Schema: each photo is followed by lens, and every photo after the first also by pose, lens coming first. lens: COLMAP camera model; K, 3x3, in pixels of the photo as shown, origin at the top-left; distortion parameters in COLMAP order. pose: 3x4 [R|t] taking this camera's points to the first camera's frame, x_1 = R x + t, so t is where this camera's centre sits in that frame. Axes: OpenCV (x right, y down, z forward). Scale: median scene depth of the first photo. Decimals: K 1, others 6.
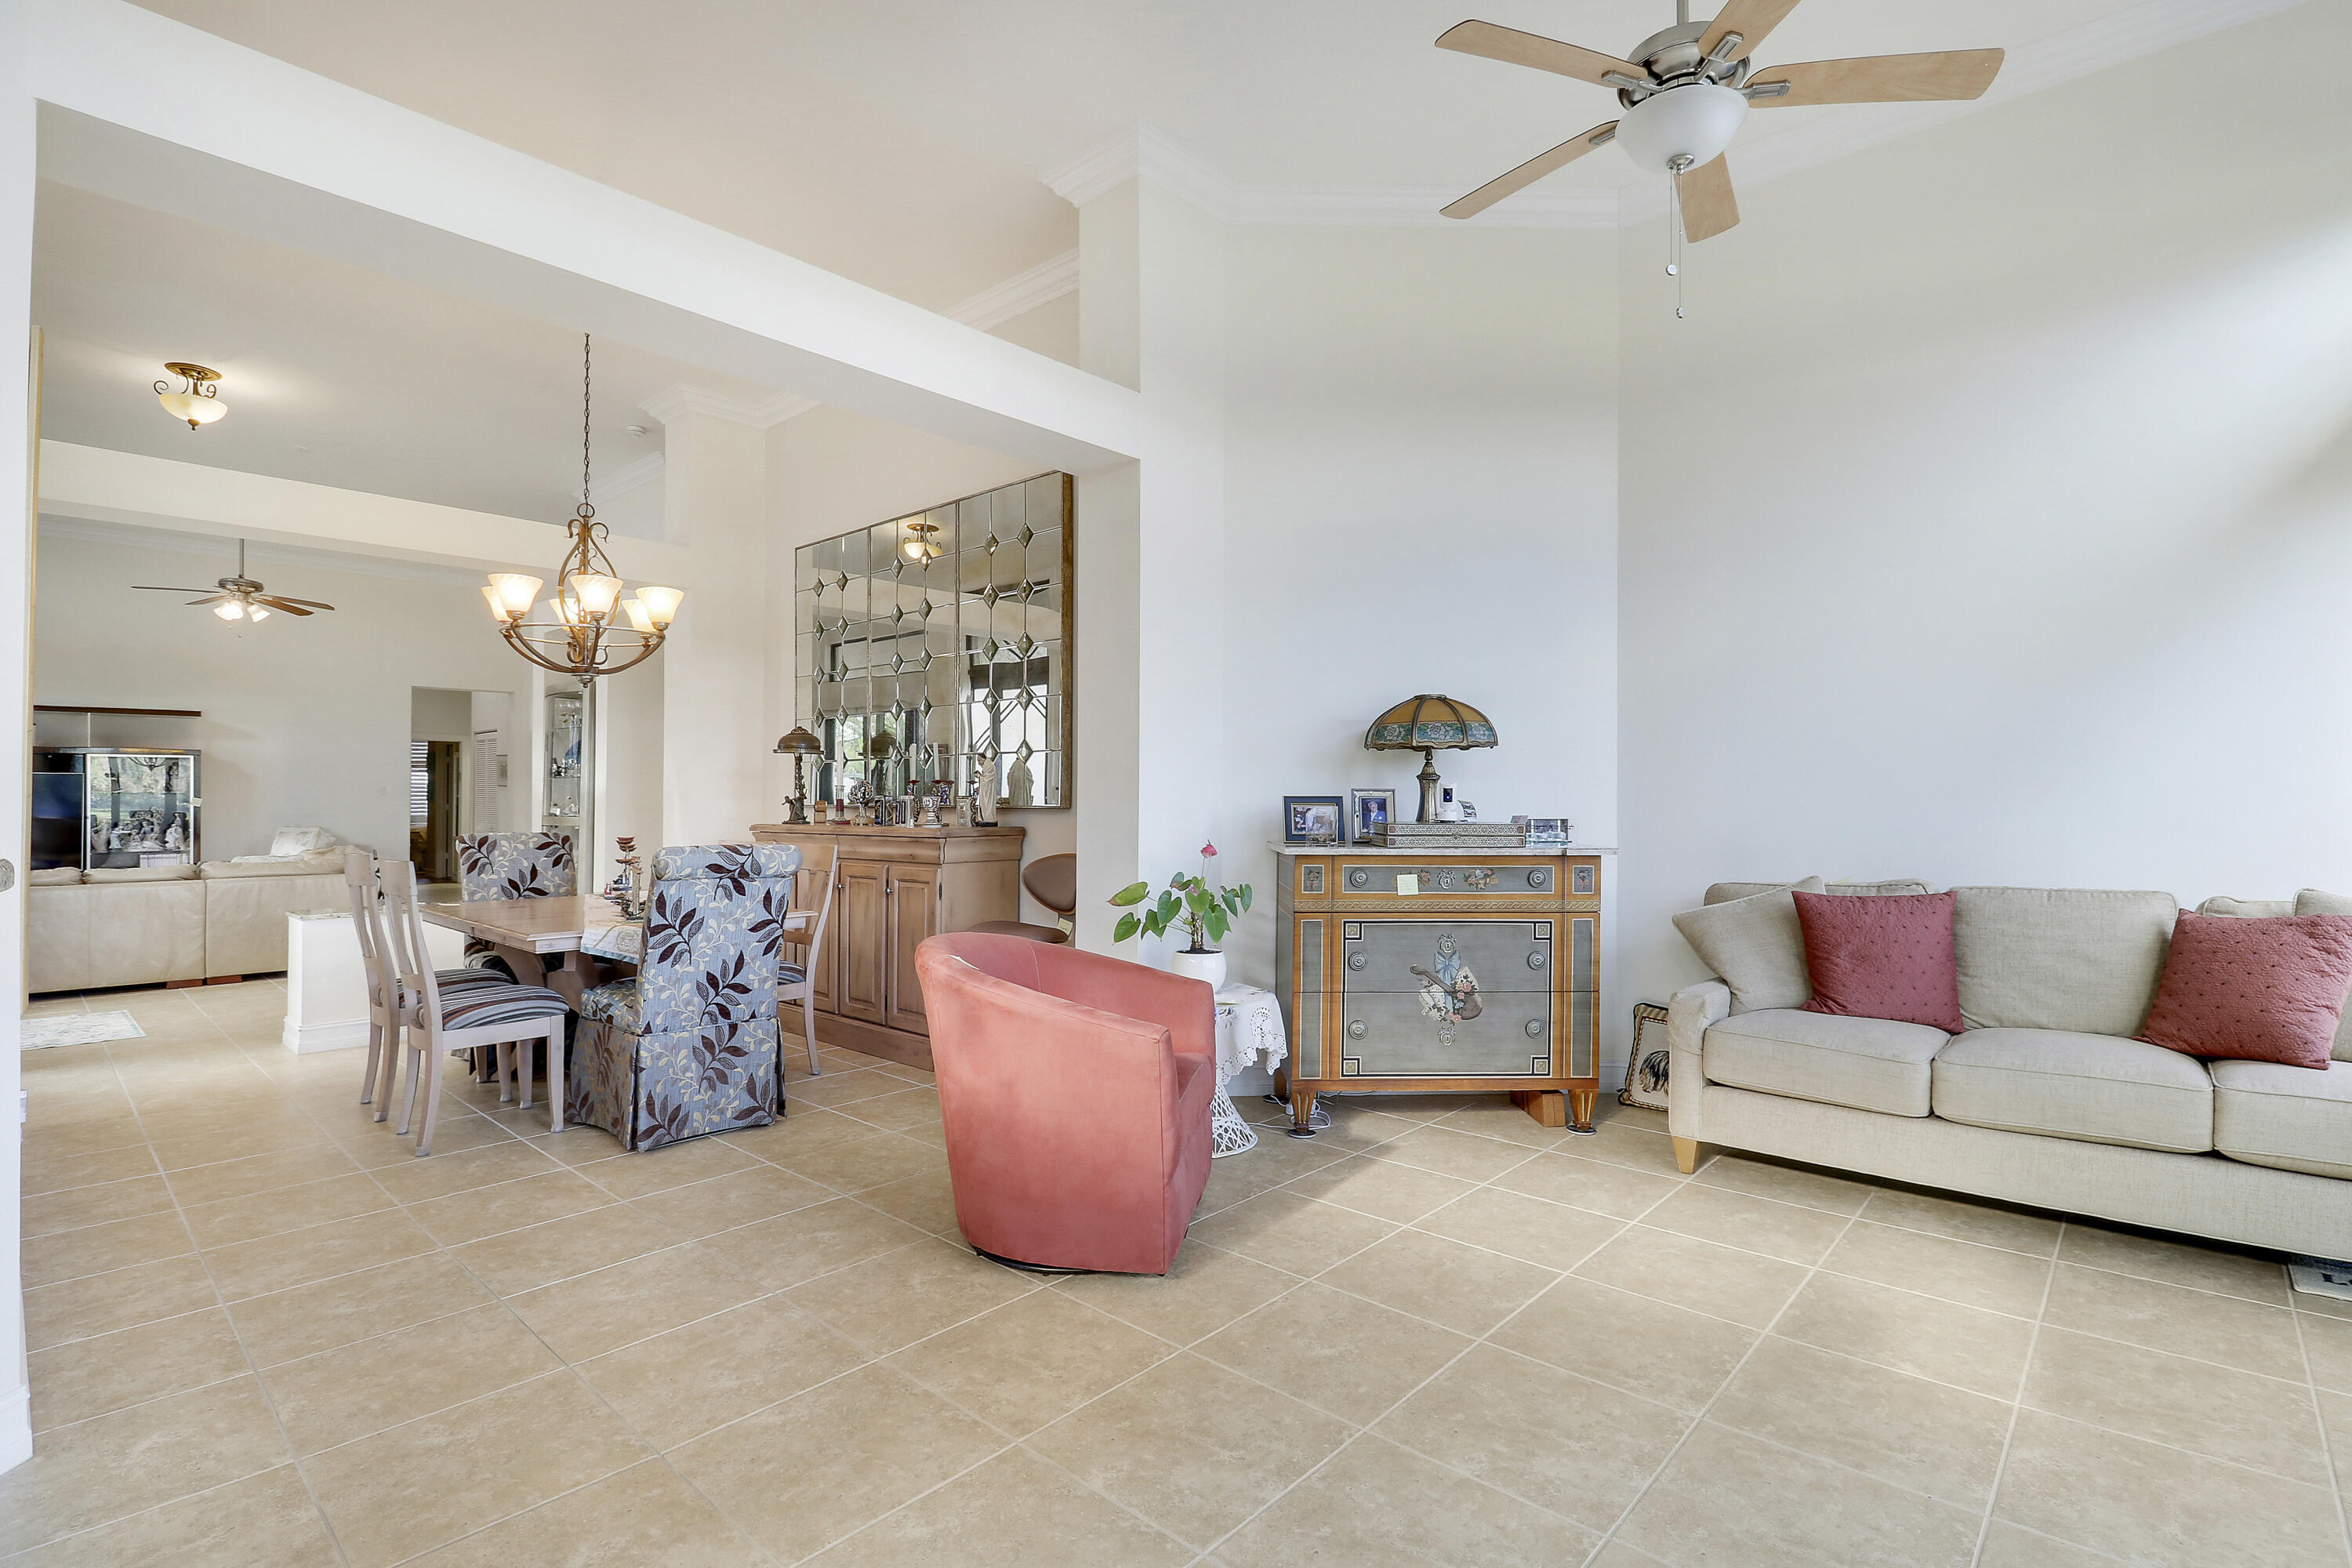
lens RADIAL K [[1127.7, 0, 1193.3], [0, 1127.7, 784.5], [0, 0, 1]] dist [-0.006186, -0.008341]
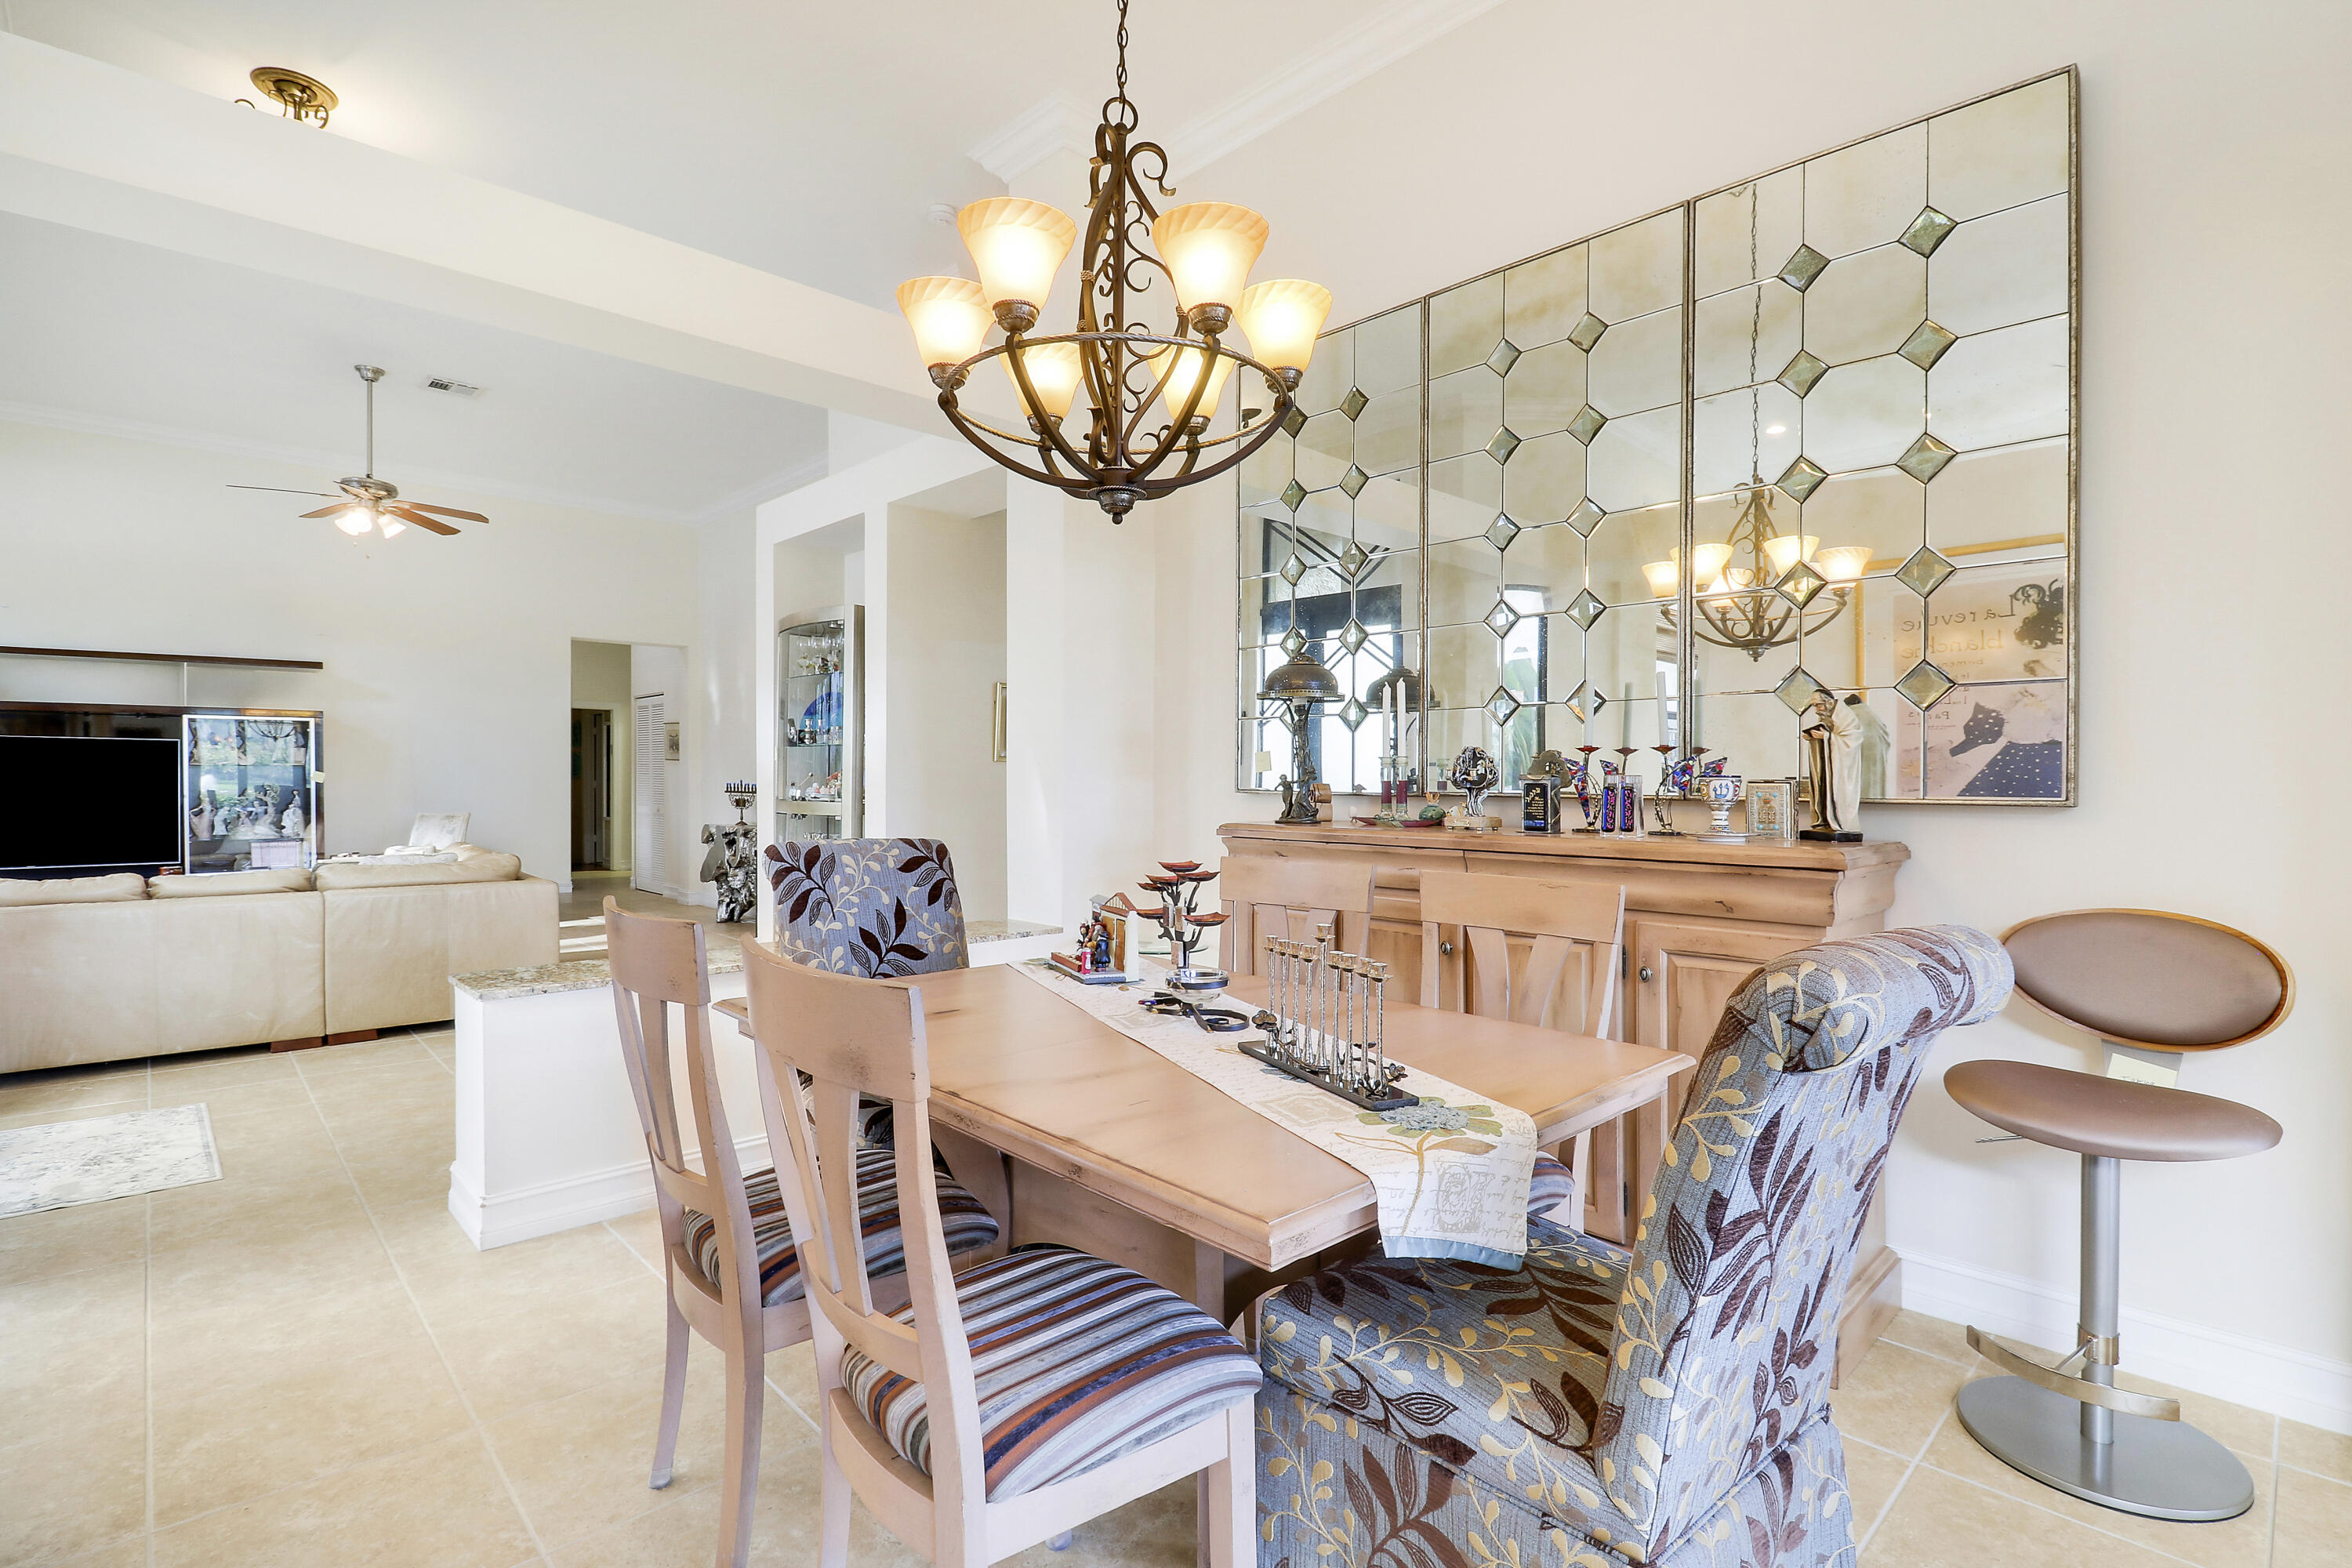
lens RADIAL K [[1127.7, 0, 1189.5], [0, 1127.7, 796.9], [0, 0, 1]] dist [-0.006186, -0.008341]
pose [[0.997091, 0.009718, -0.075597, -0.315484], [-0.007668, 0.999596, 0.027366, 0.005193], [0.075833, -0.026706, 0.996763, 0.370077]]
